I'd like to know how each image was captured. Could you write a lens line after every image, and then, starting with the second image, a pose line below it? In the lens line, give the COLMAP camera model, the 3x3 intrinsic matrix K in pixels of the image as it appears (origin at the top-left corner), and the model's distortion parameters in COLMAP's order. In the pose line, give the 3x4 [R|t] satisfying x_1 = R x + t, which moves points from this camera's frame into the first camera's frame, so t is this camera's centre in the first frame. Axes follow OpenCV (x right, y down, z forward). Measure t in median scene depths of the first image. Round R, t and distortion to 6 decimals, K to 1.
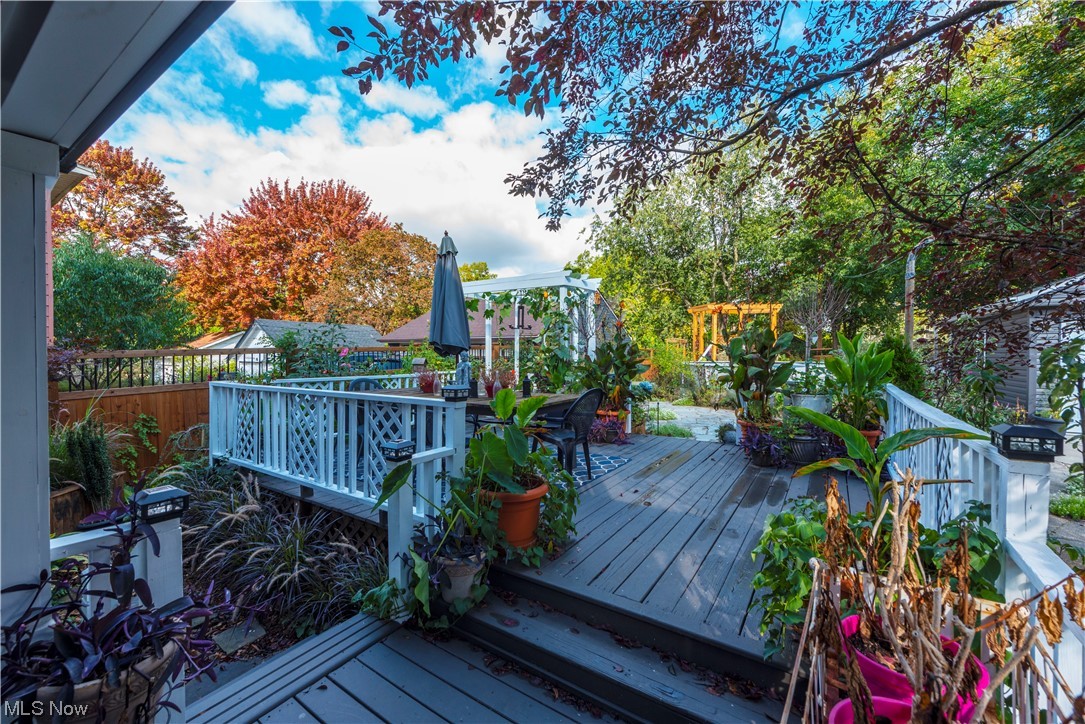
lens RADIAL K [[435.1, 0, 544.1], [0, 435.1, 365.9], [0, 0, 1]] dist [-0.010770, -0.000181]
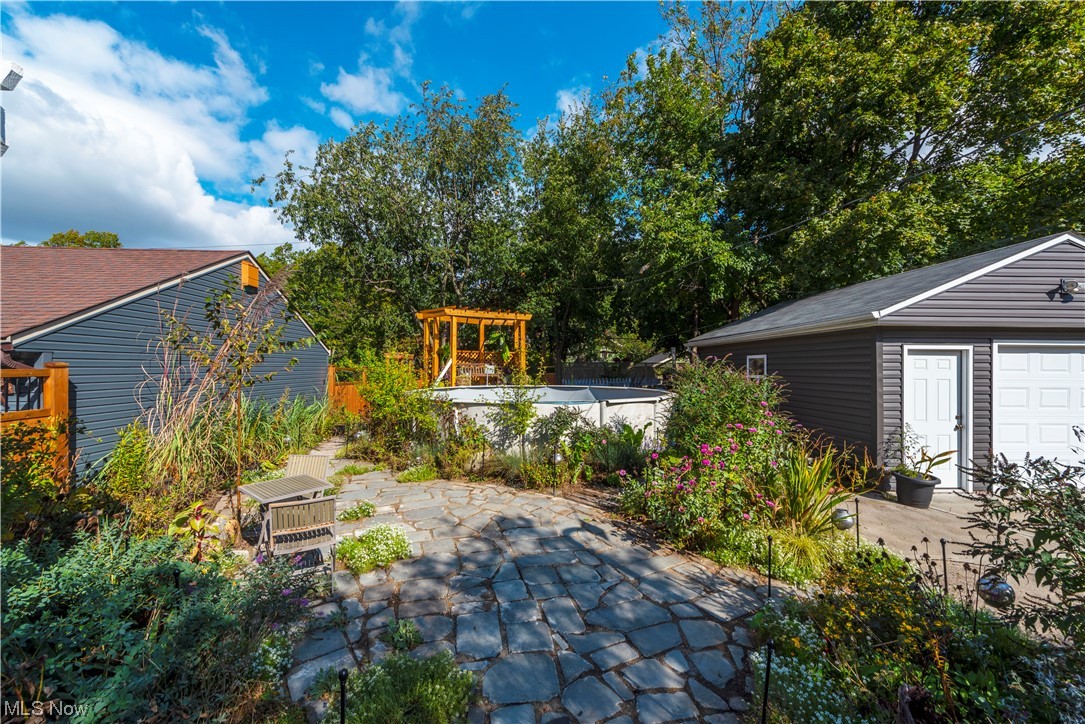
lens RADIAL K [[435.1, 0, 544.1], [0, 435.1, 365.9], [0, 0, 1]] dist [-0.010770, -0.000181]
pose [[0.813434, 0.005659, 0.581629, 0.075465], [0.012437, 0.999555, -0.027119, -0.019666], [-0.581524, 0.029293, 0.813002, 0.263977]]
